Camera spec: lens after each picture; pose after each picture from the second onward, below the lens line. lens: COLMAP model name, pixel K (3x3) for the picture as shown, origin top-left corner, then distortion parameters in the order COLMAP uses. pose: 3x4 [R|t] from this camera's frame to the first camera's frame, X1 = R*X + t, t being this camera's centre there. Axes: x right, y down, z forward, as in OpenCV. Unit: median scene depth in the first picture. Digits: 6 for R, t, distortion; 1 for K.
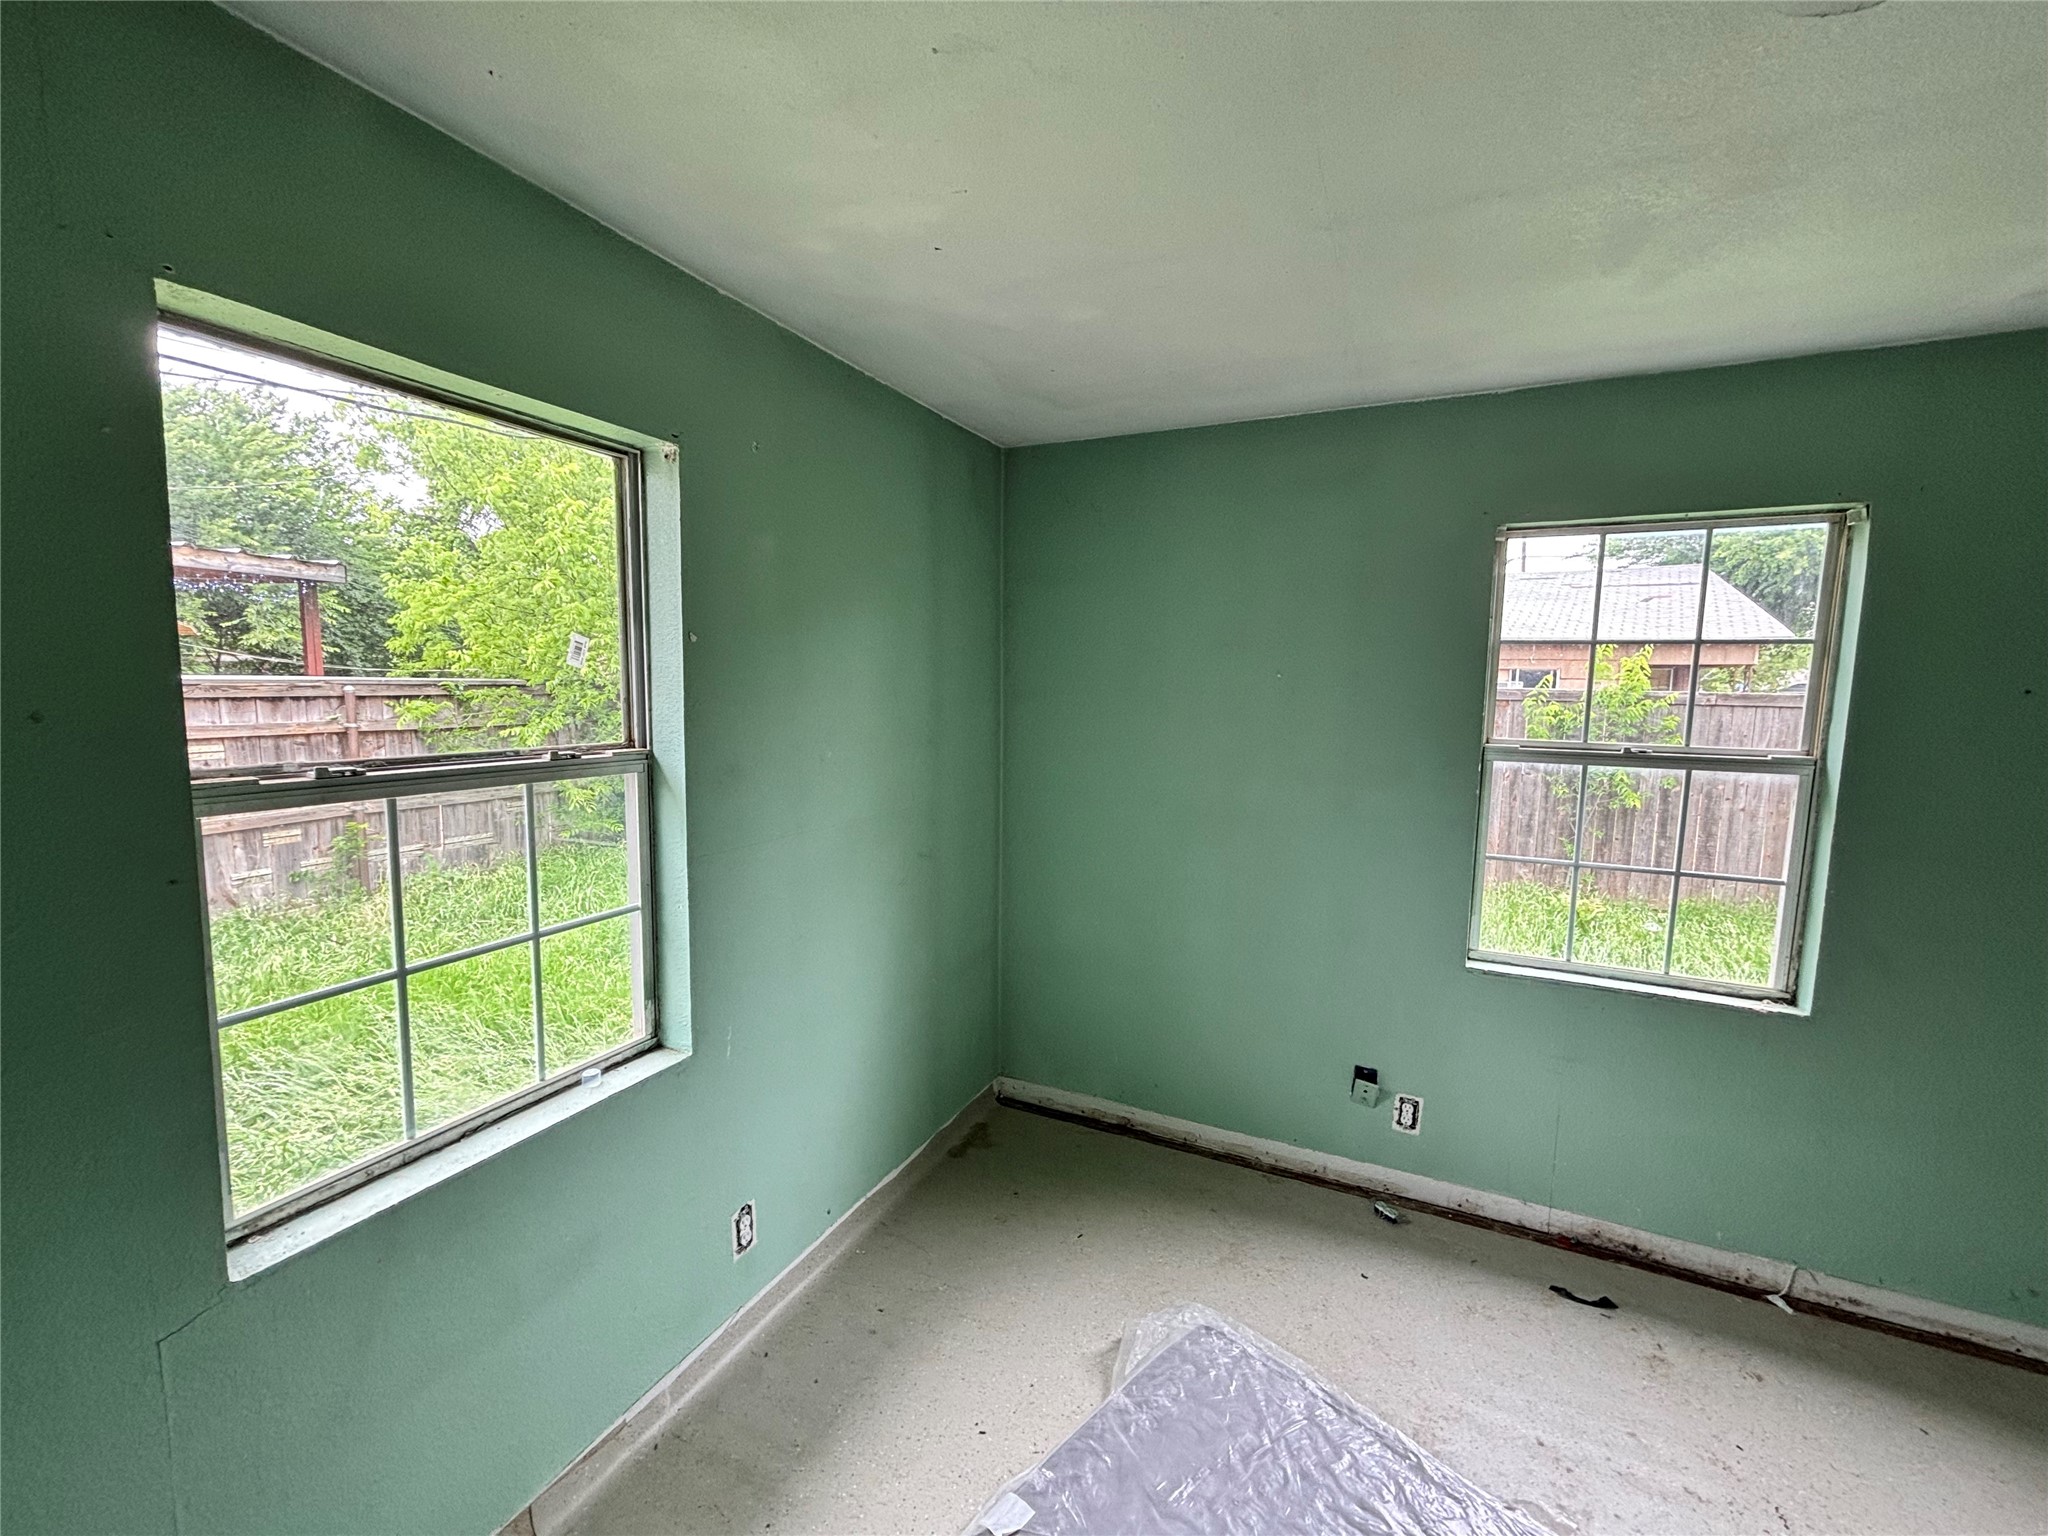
lens RADIAL K [[826.5, 0, 1023.7], [0, 826.5, 776.6], [0, 0, 1]] dist [-0.003745, -0.000102]
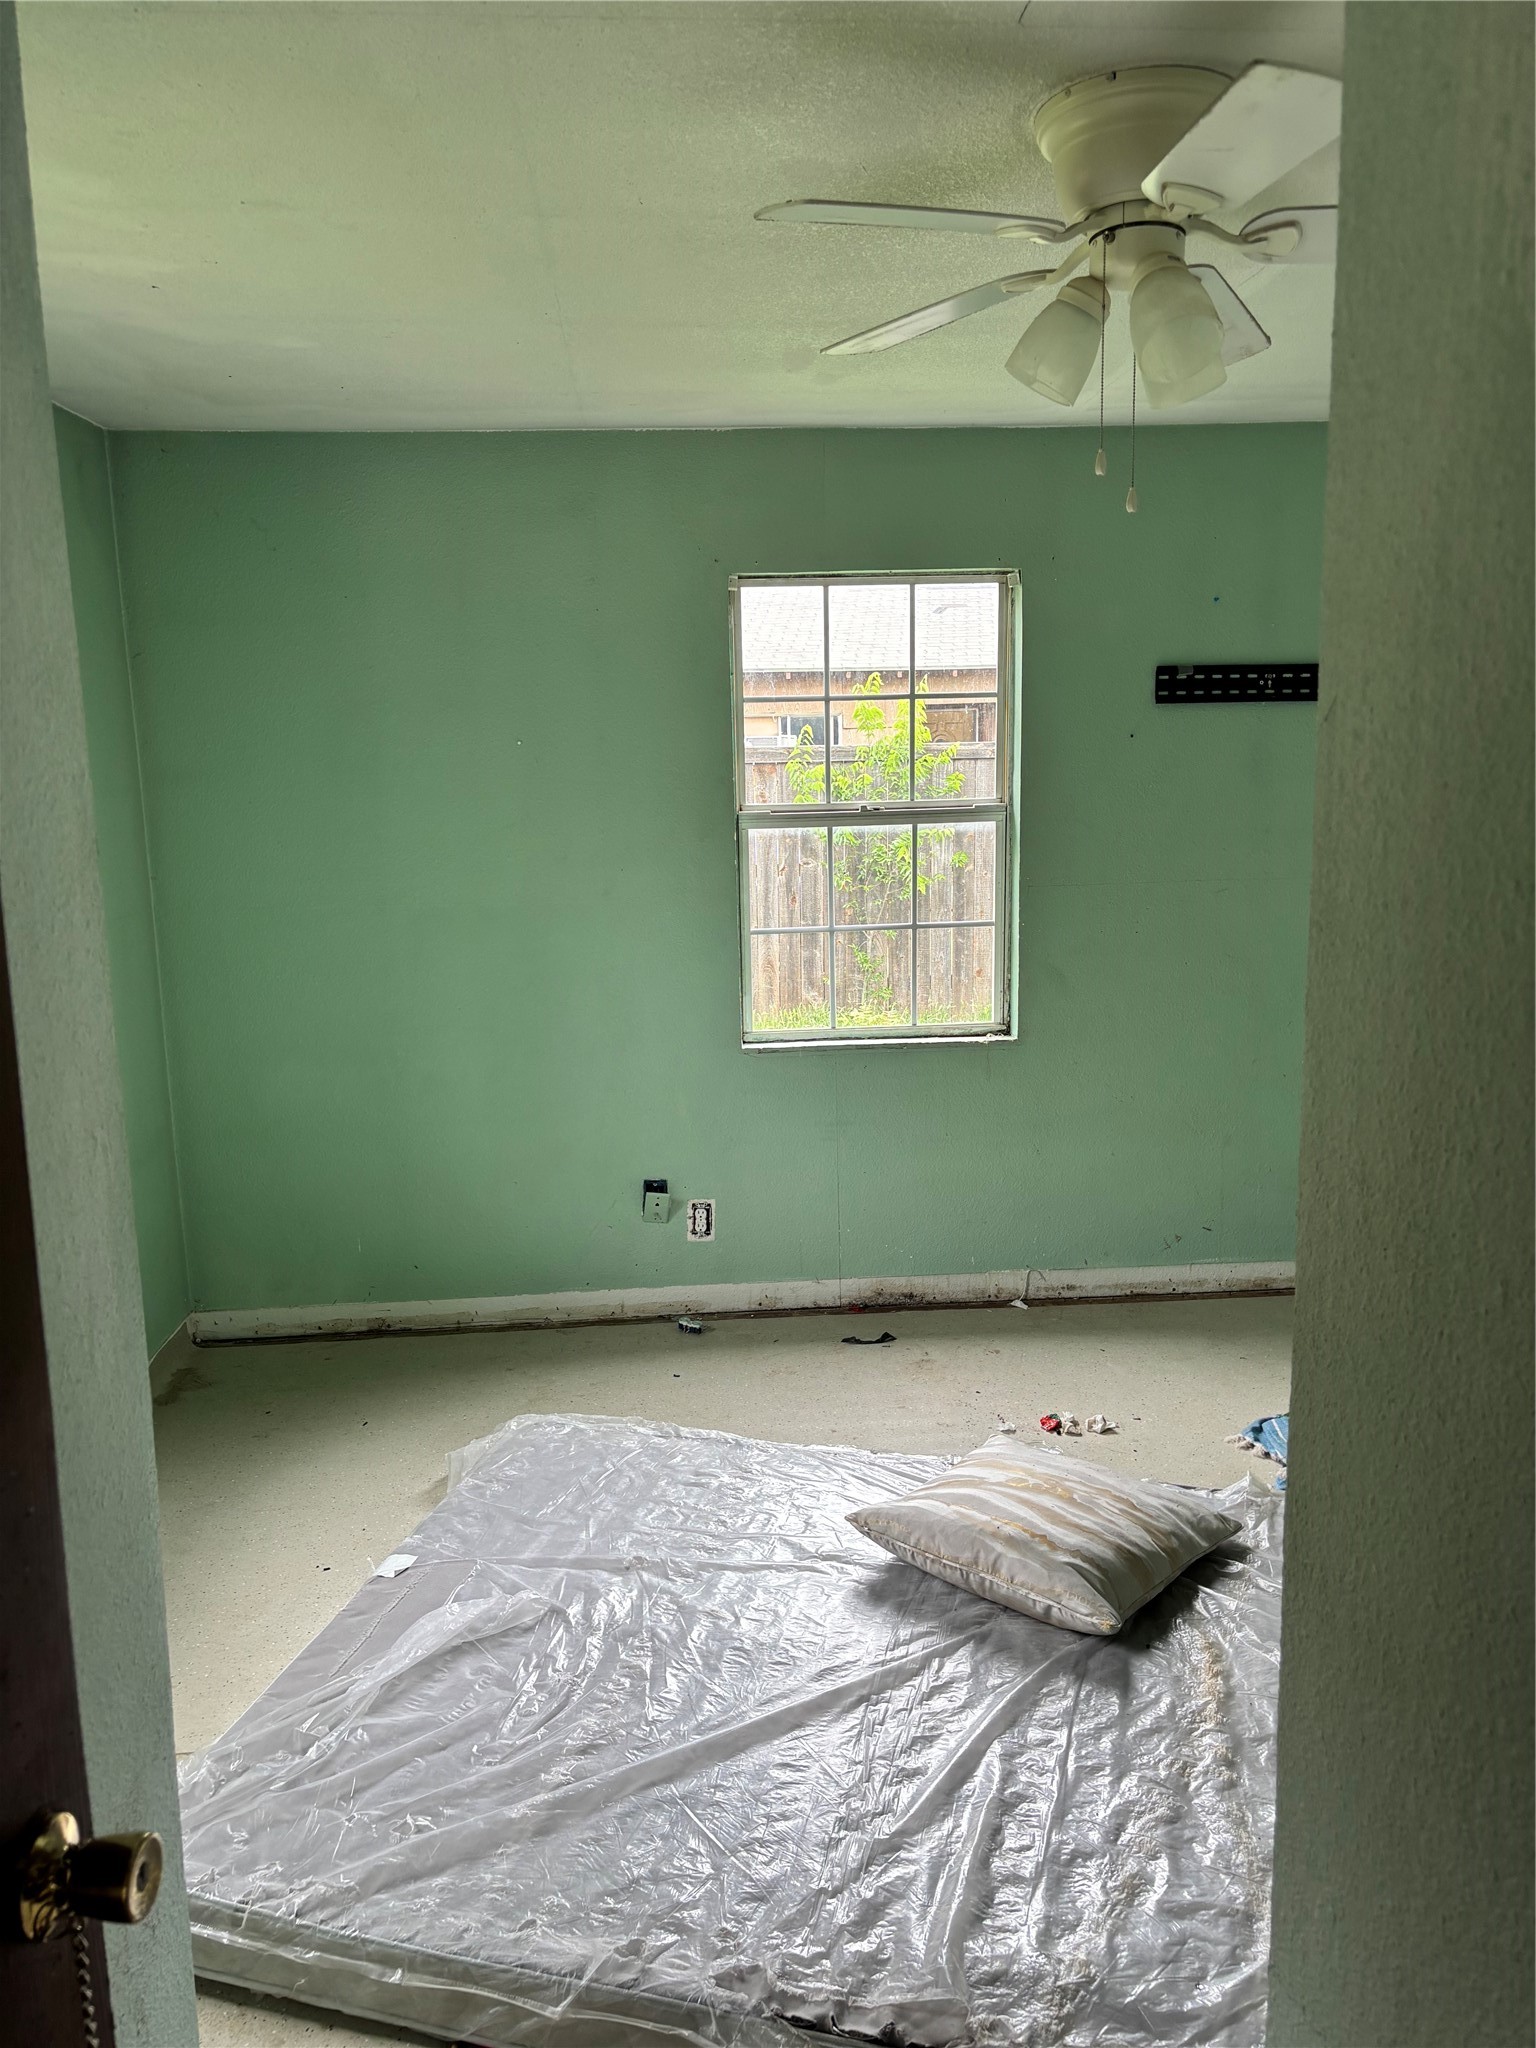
lens RADIAL K [[1575.9, 0, 773.2], [0, 1575.9, 1024.1], [0, 0, 1]] dist [0.017642, -0.008739]
pose [[0.867932, -0.116972, 0.482713, -0.301535], [0.087641, 0.992691, 0.082970, 0.057981], [-0.488889, -0.029707, 0.871840, -0.591680]]
